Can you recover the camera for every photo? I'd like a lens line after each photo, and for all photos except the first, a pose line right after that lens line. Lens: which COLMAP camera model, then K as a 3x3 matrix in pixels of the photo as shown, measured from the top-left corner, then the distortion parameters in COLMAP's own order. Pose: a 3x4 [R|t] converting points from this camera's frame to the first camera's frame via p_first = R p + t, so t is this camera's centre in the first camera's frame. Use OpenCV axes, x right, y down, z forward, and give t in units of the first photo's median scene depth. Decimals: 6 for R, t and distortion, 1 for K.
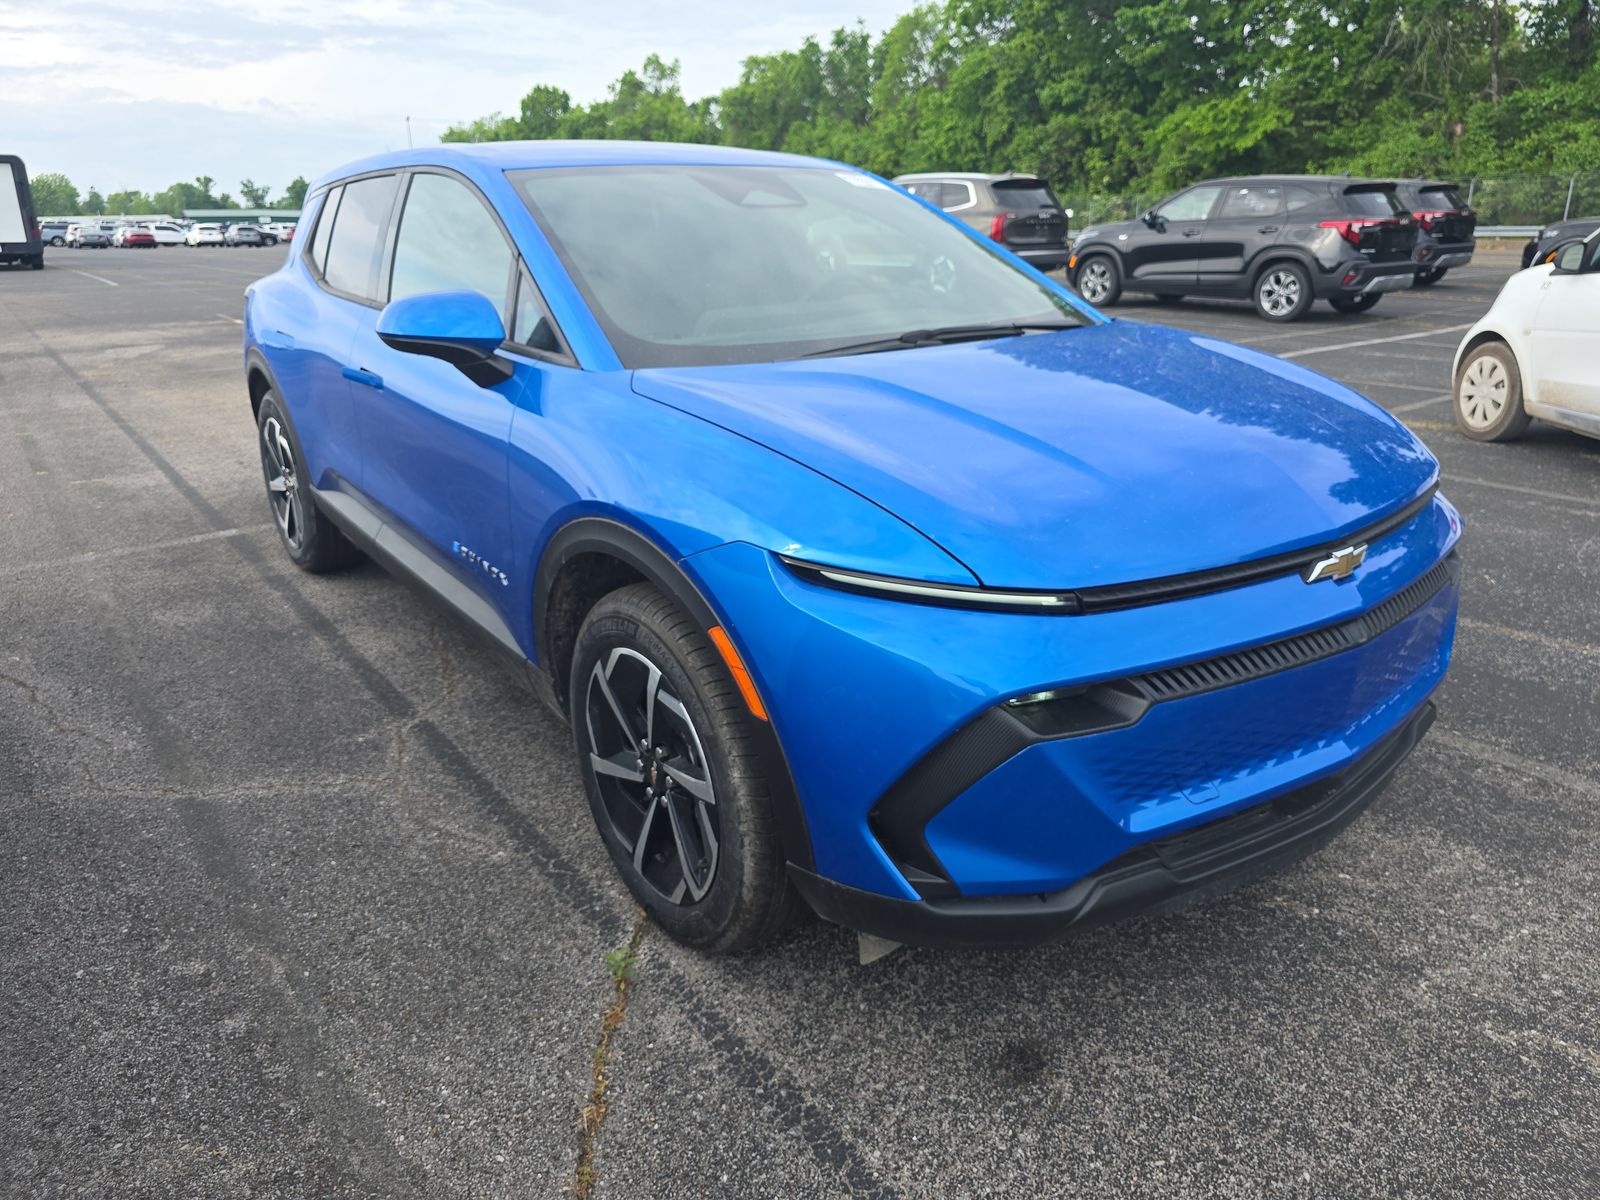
lens RADIAL K [[1160.0, 0, 807.2], [0, 1160.0, 604.3], [0, 0, 1]] dist [0.038280, -0.037894]
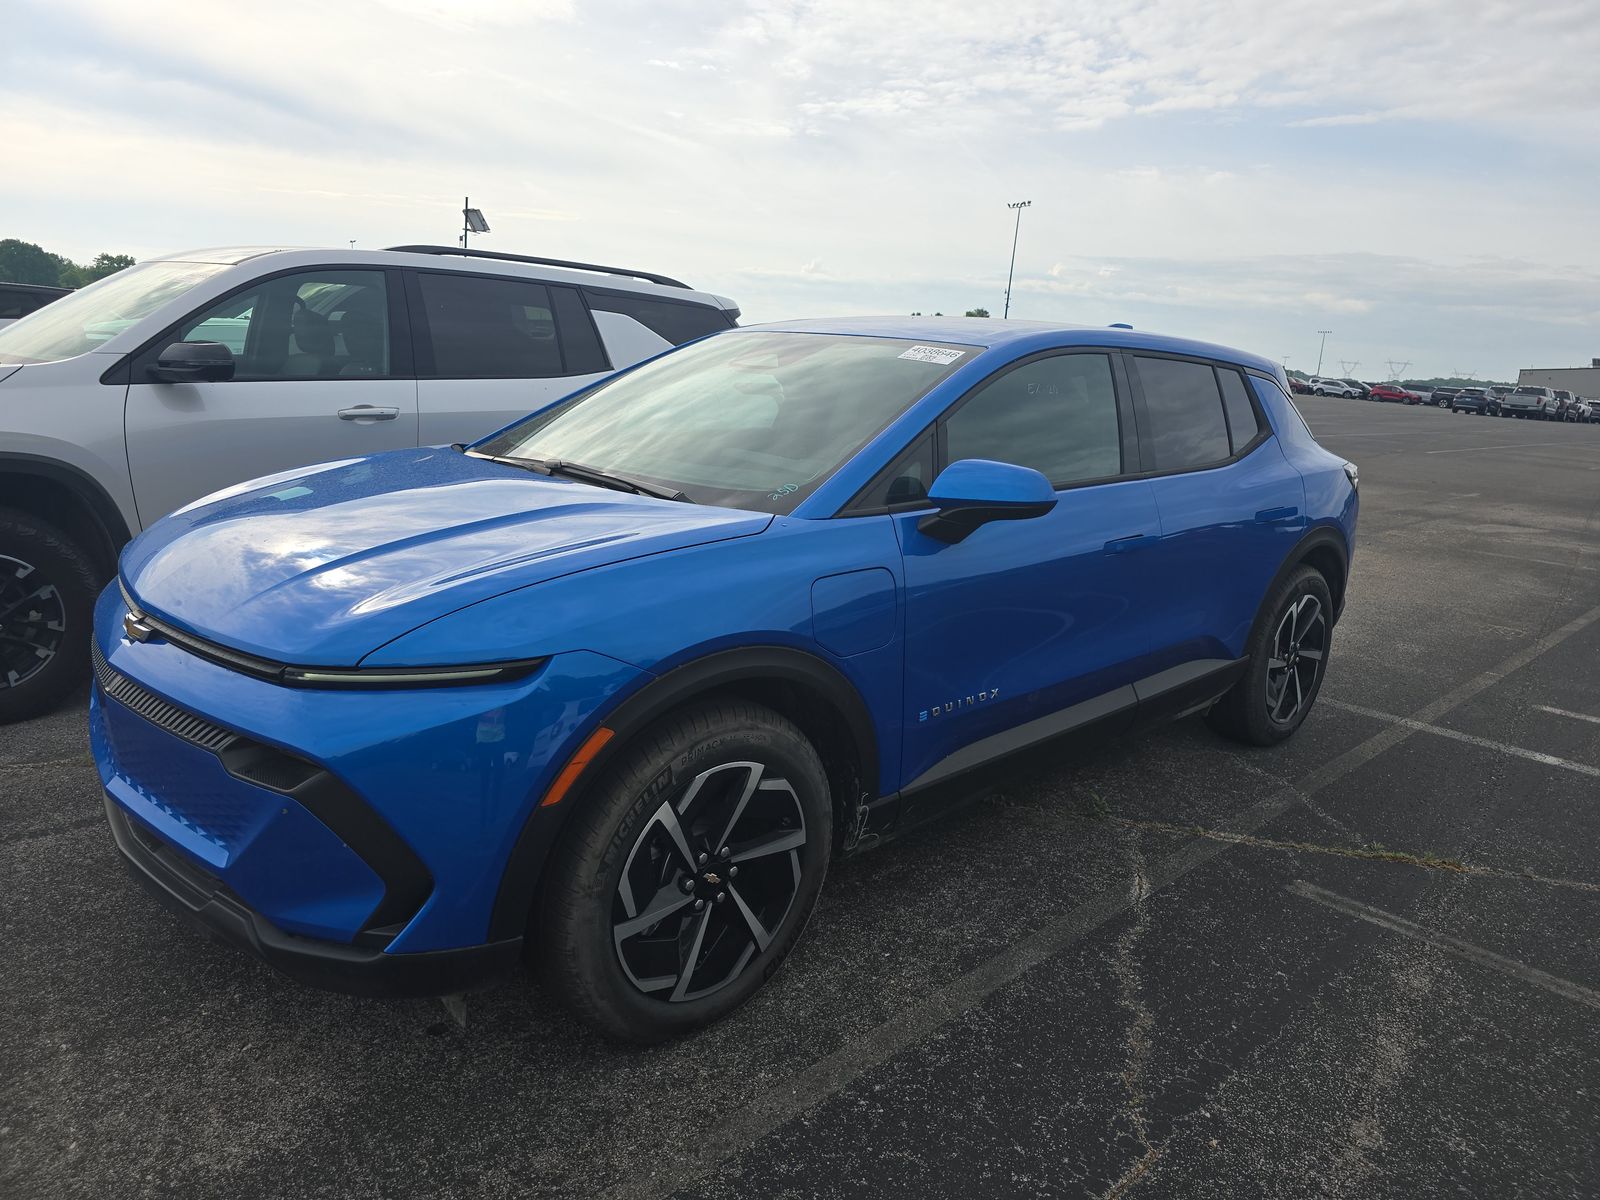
lens RADIAL K [[1160.0, 0, 807.2], [0, 1160.0, 604.3], [0, 0, 1]] dist [0.038280, -0.037894]
pose [[0.029208, 0.228444, -0.973119, 0.154914], [-0.377363, 0.904012, 0.200894, -0.052474], [0.925605, 0.361352, 0.112611, 0.141450]]
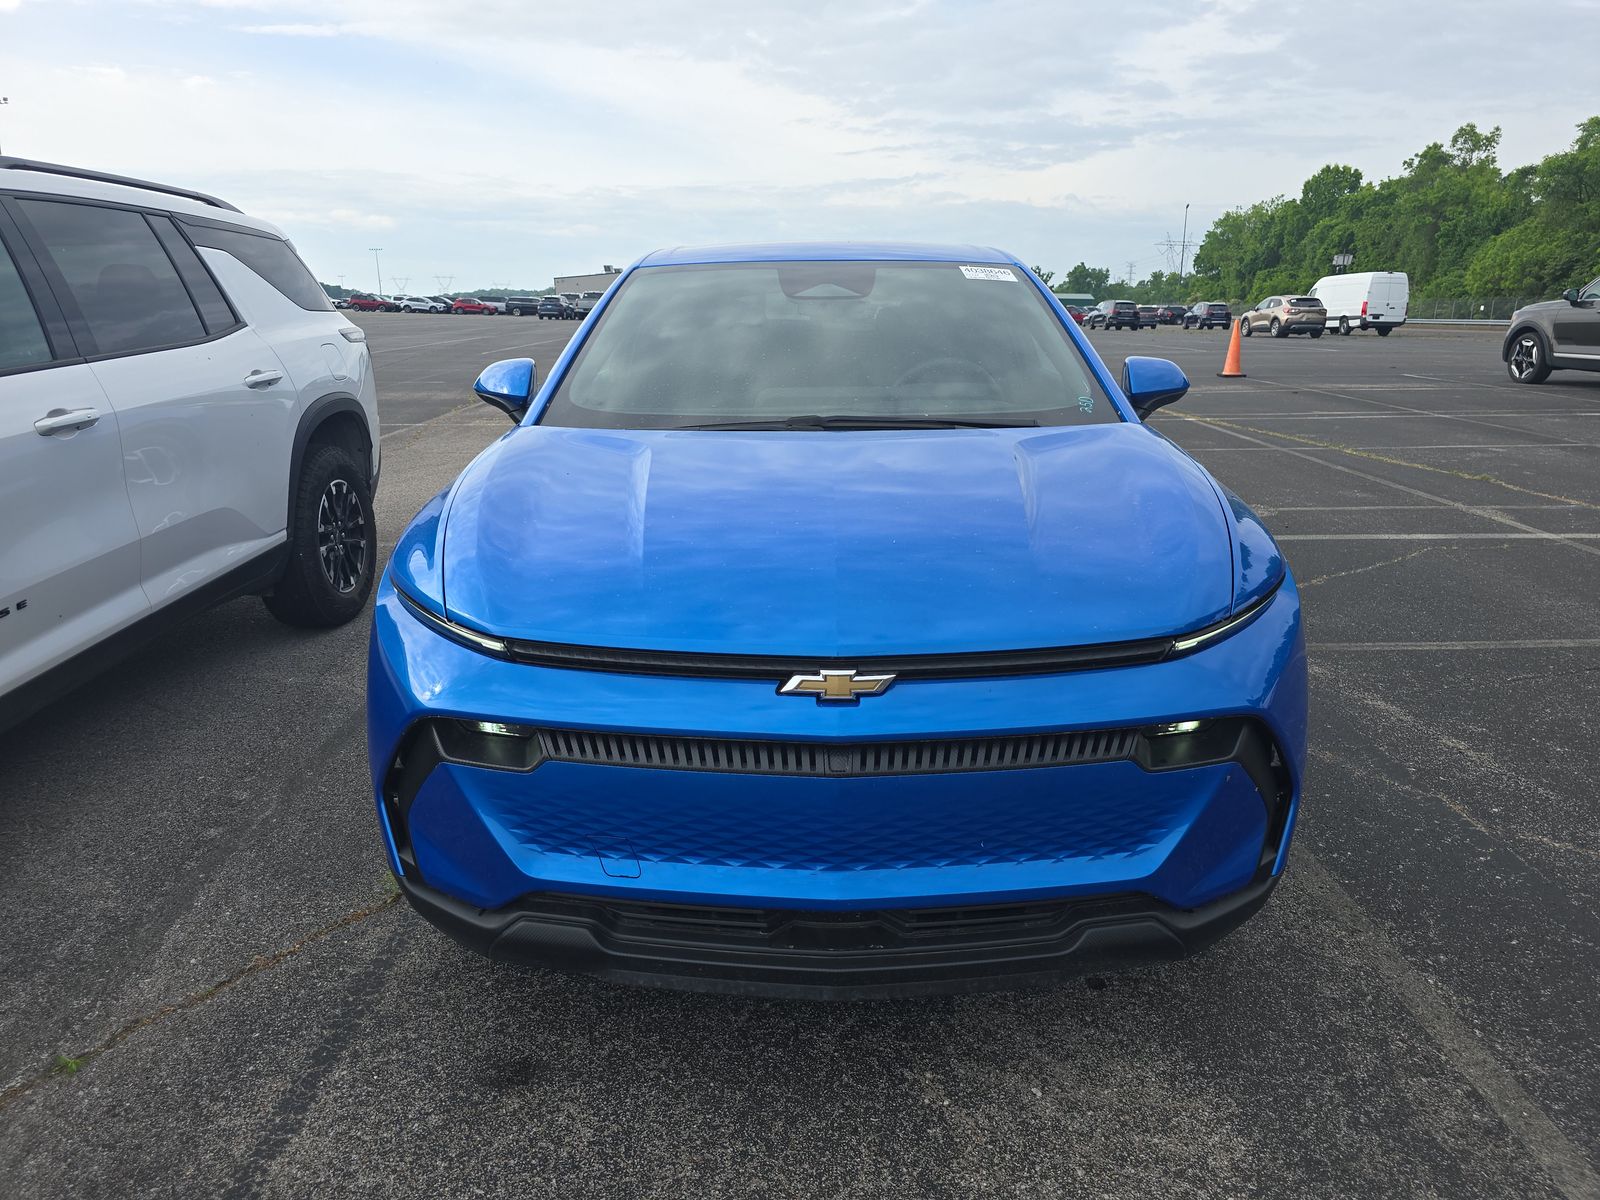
lens RADIAL K [[1160.0, 0, 807.2], [0, 1160.0, 604.3], [0, 0, 1]] dist [0.038280, -0.037894]
pose [[0.770403, 0.171474, -0.614065, 0.093761], [-0.210220, 0.977610, 0.009251, -0.009513], [0.601903, 0.121961, 0.789201, 0.024462]]
